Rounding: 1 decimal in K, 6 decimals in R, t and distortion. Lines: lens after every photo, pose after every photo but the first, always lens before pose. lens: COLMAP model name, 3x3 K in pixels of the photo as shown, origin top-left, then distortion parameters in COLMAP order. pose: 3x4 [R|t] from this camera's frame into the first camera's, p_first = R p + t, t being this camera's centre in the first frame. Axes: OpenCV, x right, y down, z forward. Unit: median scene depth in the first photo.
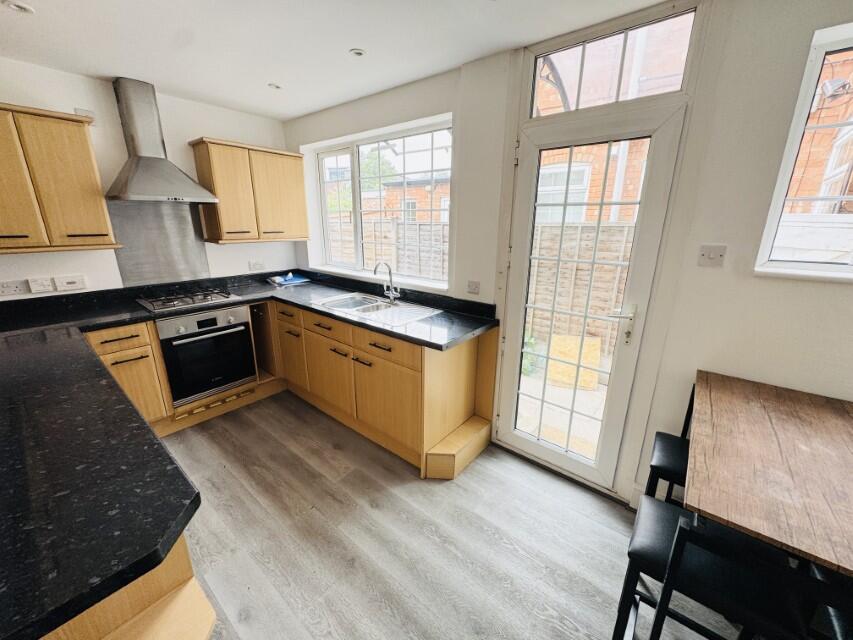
lens RADIAL K [[339.6, 0, 424.0], [0, 339.6, 317.8], [0, 0, 1]] dist [0.001068, -0.000640]
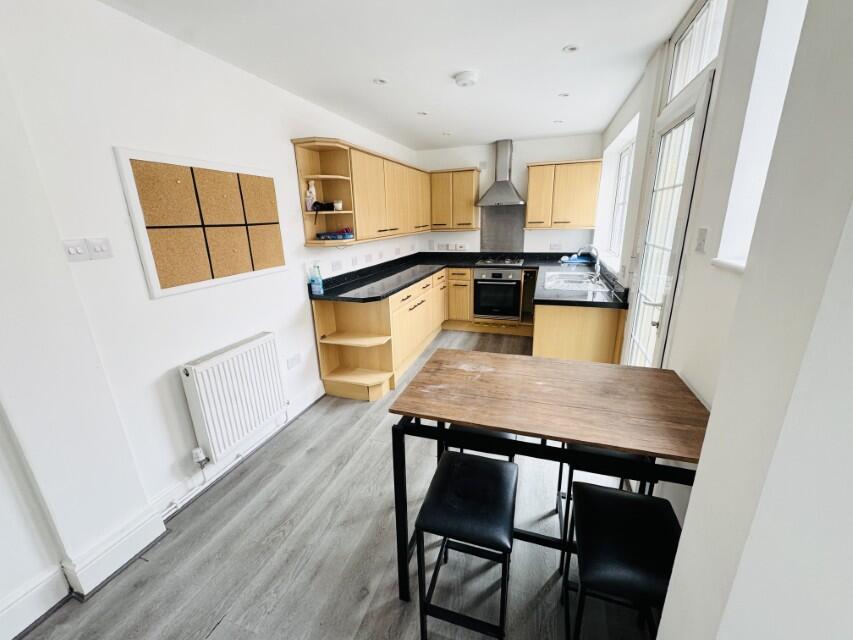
lens RADIAL K [[339.6, 0, 424.4], [0, 339.6, 319.9], [0, 0, 1]] dist [0.001068, -0.000640]
pose [[0.348897, 0.248308, -0.903667, 0.853419], [-0.227783, 0.957813, 0.175241, 0.012443], [0.909058, 0.144699, 0.390738, 0.029366]]
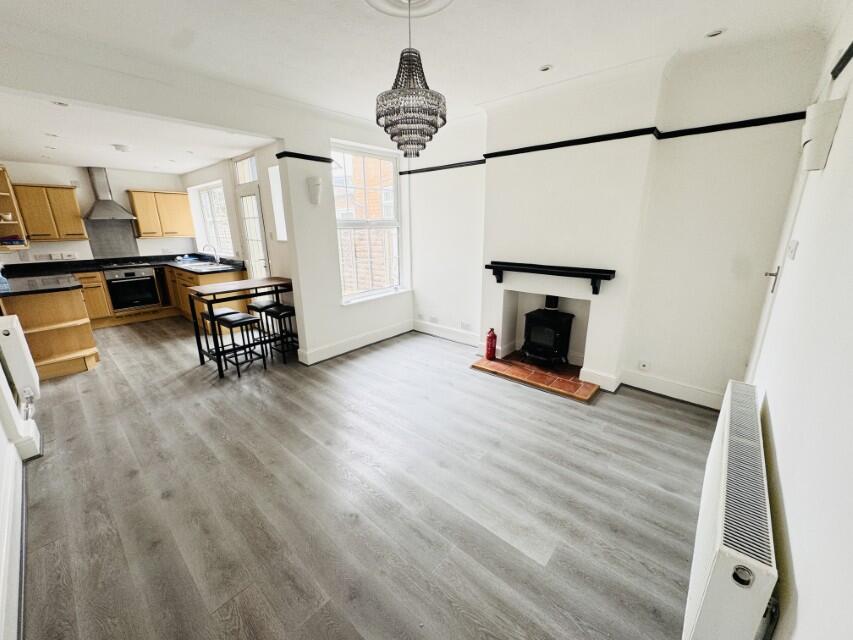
lens RADIAL K [[339.6, 0, 422.9], [0, 339.6, 317.3], [0, 0, 1]] dist [0.001068, -0.000640]
pose [[0.998961, -0.009738, -0.044513, 1.349677], [0.009125, 0.999861, -0.013955, 0.342149], [0.044643, 0.013535, 0.998911, -1.101062]]
